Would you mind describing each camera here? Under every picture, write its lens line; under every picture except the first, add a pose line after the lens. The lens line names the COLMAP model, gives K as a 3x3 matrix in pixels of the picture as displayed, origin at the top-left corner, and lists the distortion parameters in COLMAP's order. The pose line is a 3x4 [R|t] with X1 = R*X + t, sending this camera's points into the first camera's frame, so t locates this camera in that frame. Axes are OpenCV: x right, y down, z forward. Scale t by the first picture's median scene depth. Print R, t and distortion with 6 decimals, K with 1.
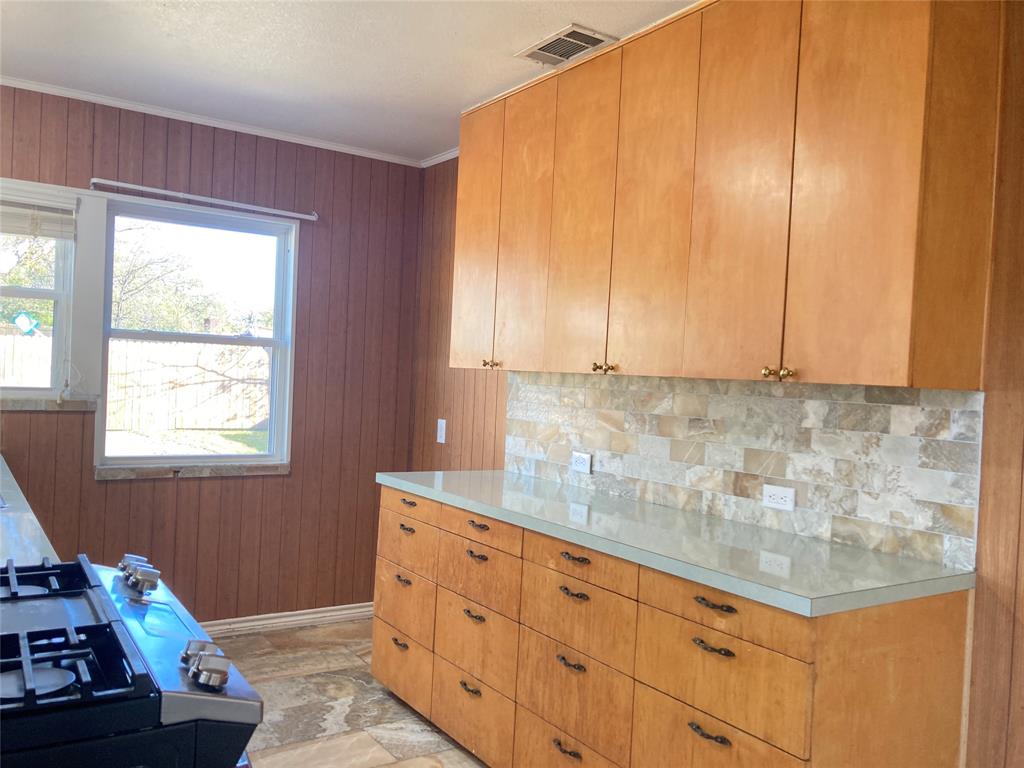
lens RADIAL K [[835.3, 0, 512.0], [0, 835.3, 384.0], [0, 0, 1]] dist [0.003609, 0.013288]
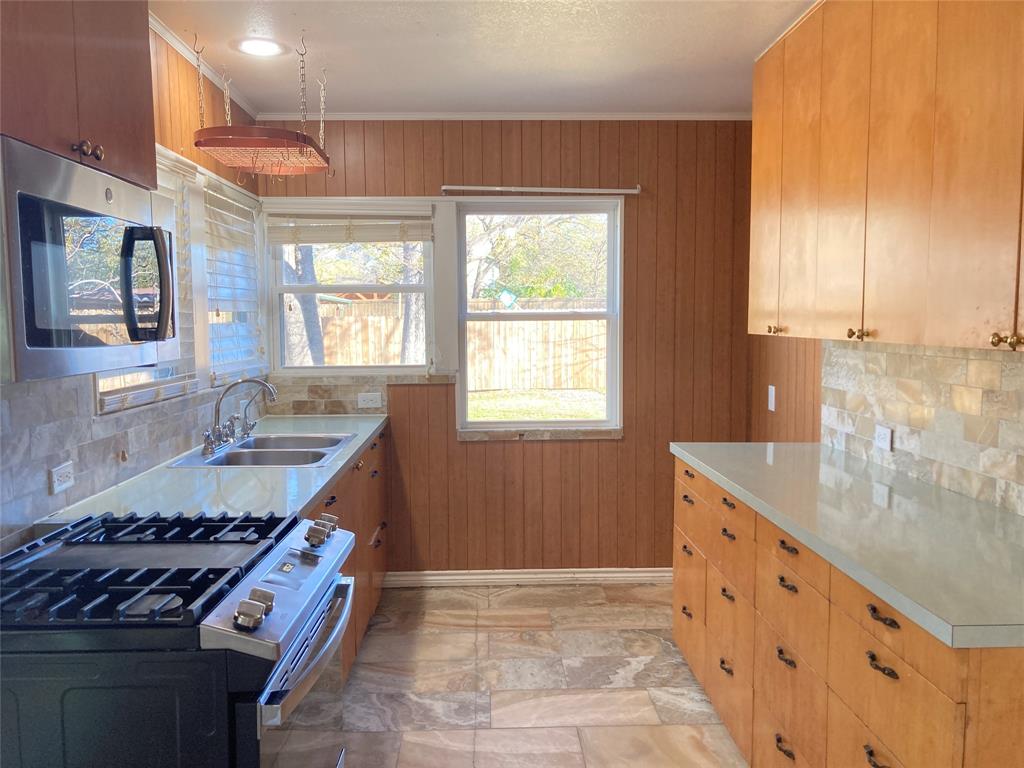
lens RADIAL K [[830.7, 0, 512.0], [0, 830.7, 384.0], [0, 0, 1]] dist [0.056632, -0.132450]
pose [[0.846731, -0.010380, -0.531919, 0.212214], [0.039557, 0.998271, 0.043487, -0.015887], [0.530548, -0.057863, 0.845678, 0.047540]]
